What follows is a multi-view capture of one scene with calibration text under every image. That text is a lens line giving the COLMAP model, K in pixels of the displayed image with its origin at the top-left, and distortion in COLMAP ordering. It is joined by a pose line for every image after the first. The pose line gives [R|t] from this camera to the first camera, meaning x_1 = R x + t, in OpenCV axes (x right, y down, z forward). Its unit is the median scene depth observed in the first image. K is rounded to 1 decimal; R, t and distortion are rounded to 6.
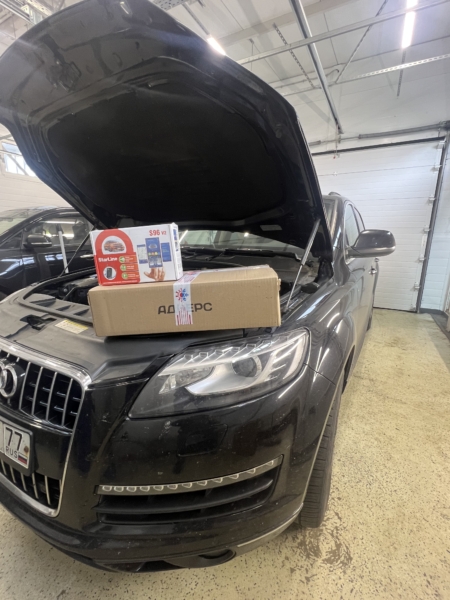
lens RADIAL K [[272.2, 0, 225.0], [0, 272.2, 300.0], [0, 0, 1]] dist [-0.000842, 0.000359]
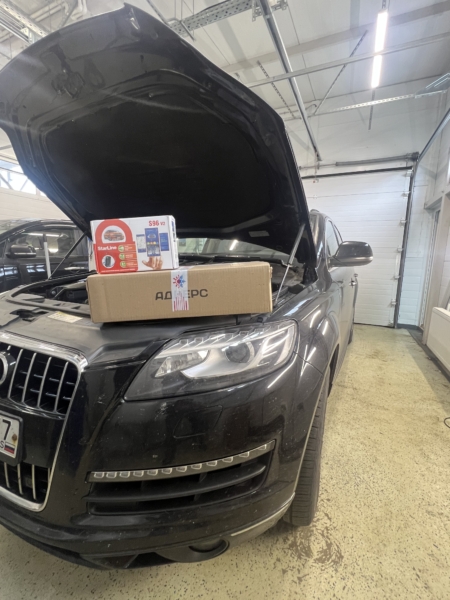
lens RADIAL K [[272.2, 0, 225.0], [0, 272.2, 300.0], [0, 0, 1]] dist [-0.000842, 0.000359]
pose [[0.998172, 0.008557, 0.059835, -0.033698], [-0.003982, 0.997088, -0.076161, 0.101165], [-0.060313, 0.075784, 0.995299, -0.037054]]
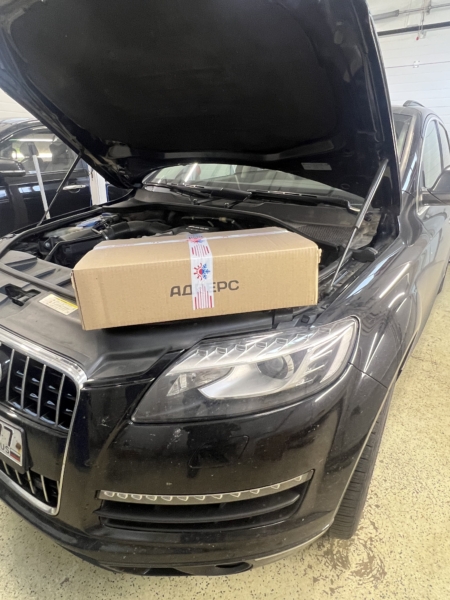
lens RADIAL K [[350.6, 0, 221.6], [0, 350.6, 300.7], [0, 0, 1]] dist [-0.001479, 0.000315]
pose [[0.997149, 0.033214, -0.067751, -0.010508], [-0.021243, 0.985162, 0.170305, -0.094504], [0.072402, -0.168380, 0.983059, 0.010215]]
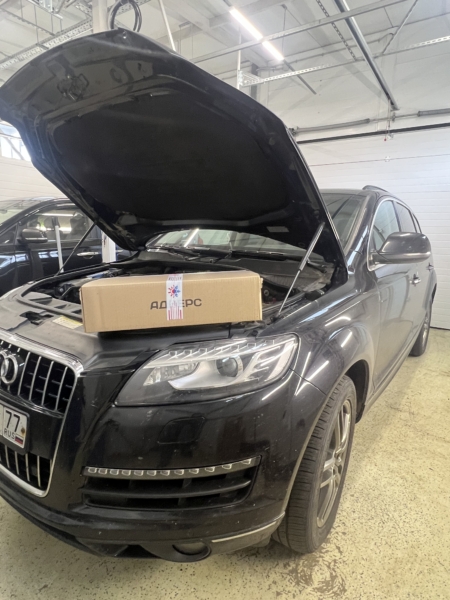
lens RADIAL K [[350.6, 0, 221.6], [0, 350.6, 300.7], [0, 0, 1]] dist [-0.001479, 0.000315]
pose [[0.995326, 0.034820, -0.090073, 0.133104], [-0.038033, 0.998691, -0.034204, 0.035122], [0.088765, 0.037470, 0.995348, -0.270450]]
